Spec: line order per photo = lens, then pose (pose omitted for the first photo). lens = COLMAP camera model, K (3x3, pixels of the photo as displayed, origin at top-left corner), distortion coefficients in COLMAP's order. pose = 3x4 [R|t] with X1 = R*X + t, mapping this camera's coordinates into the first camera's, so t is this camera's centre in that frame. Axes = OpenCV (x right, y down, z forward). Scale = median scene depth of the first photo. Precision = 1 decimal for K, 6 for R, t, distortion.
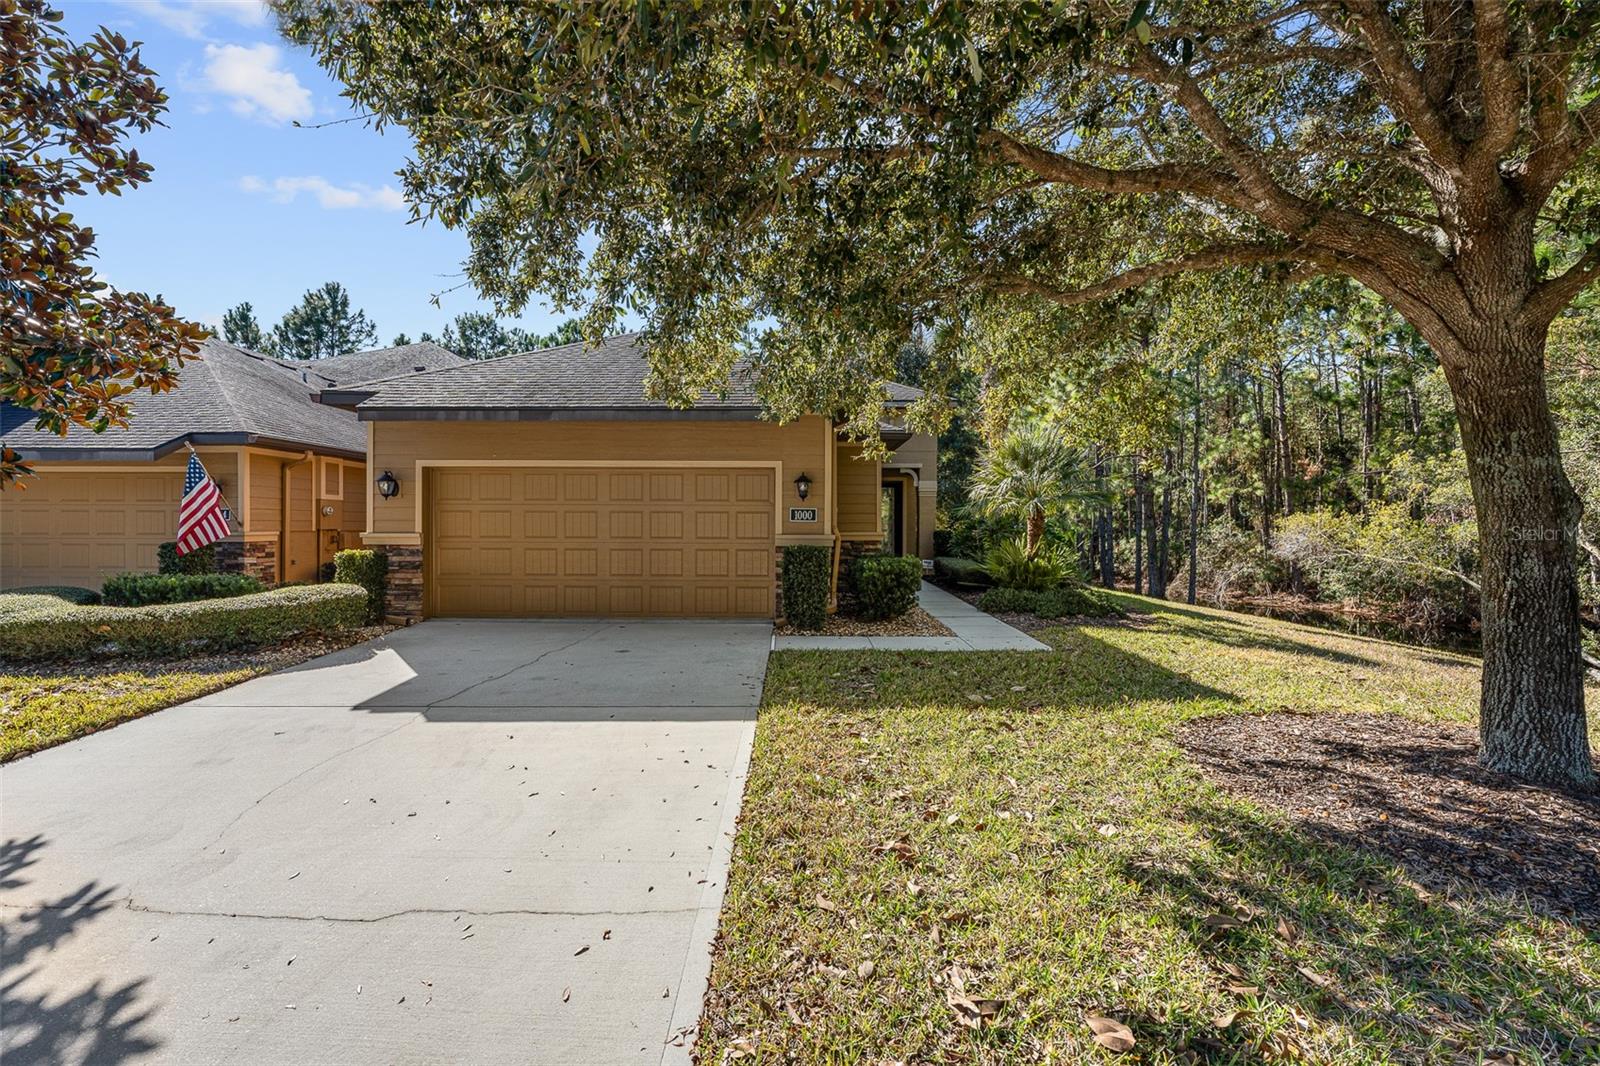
lens RADIAL K [[723.9, 0, 794.6], [0, 723.9, 526.4], [0, 0, 1]] dist [-0.010214, 0.004983]
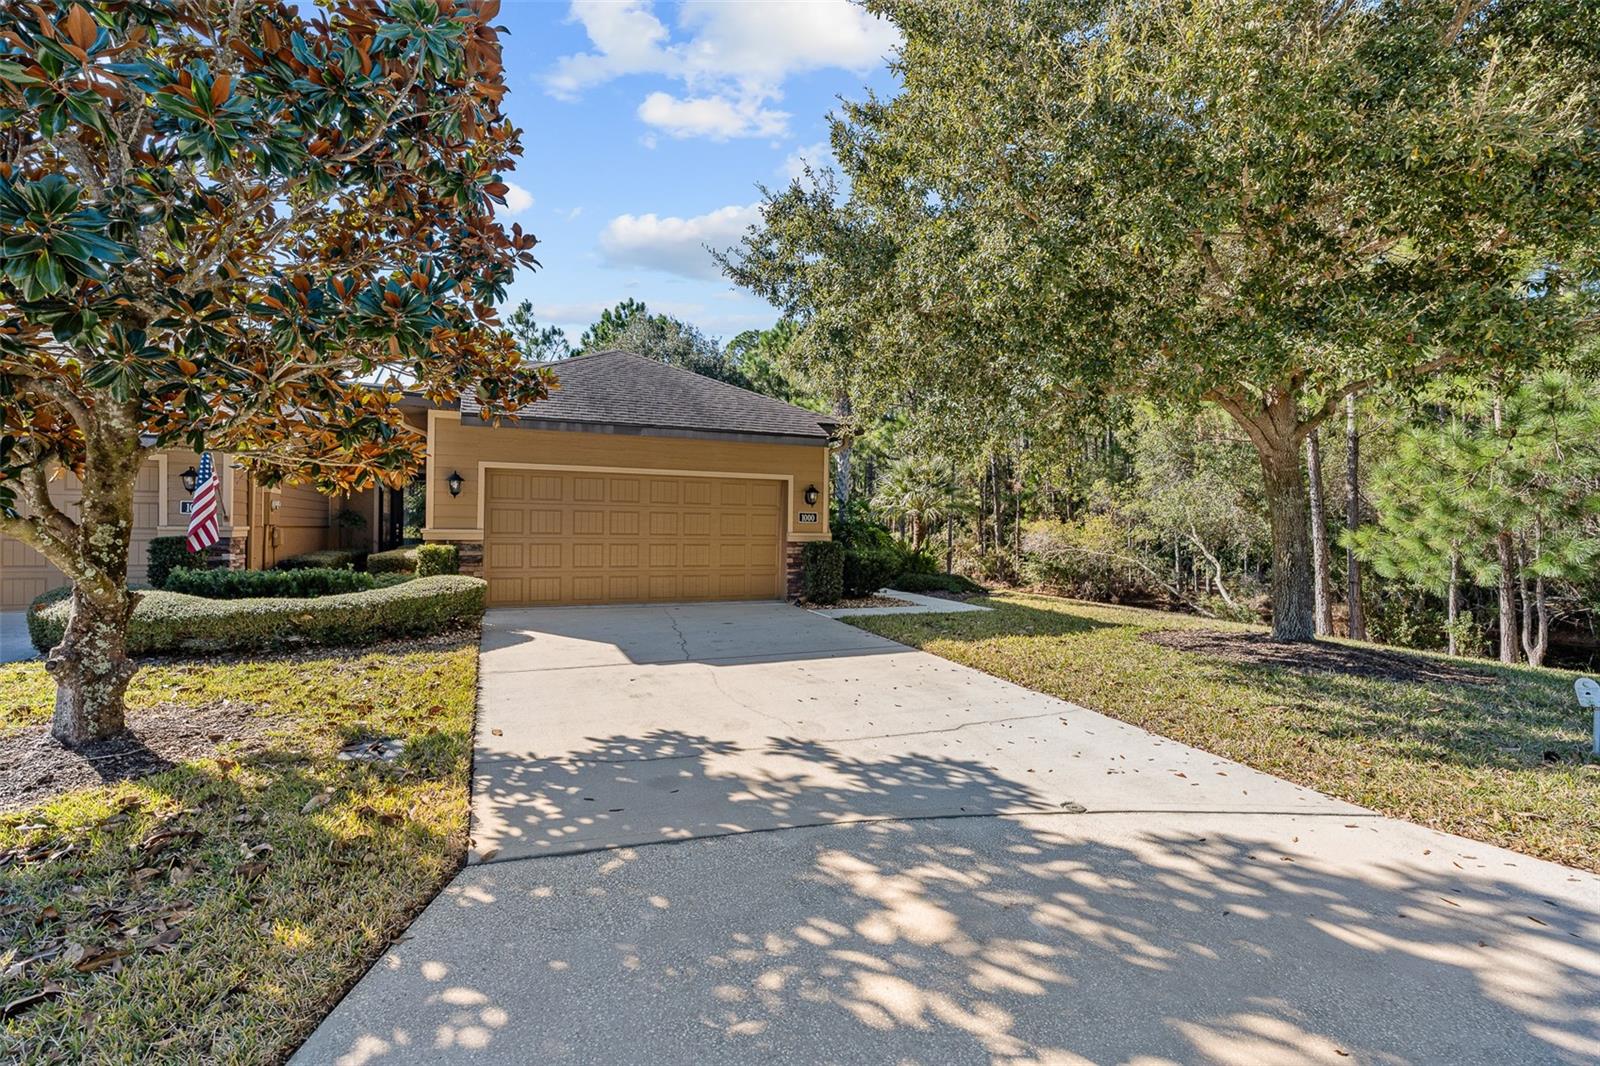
lens RADIAL K [[723.9, 0, 804.2], [0, 723.9, 535.6], [0, 0, 1]] dist [-0.010214, 0.004983]
pose [[0.917557, 0.004440, 0.397579, -0.506917], [-0.008892, 0.999917, 0.009353, 0.004524], [-0.397504, -0.012117, 0.917520, -0.179809]]
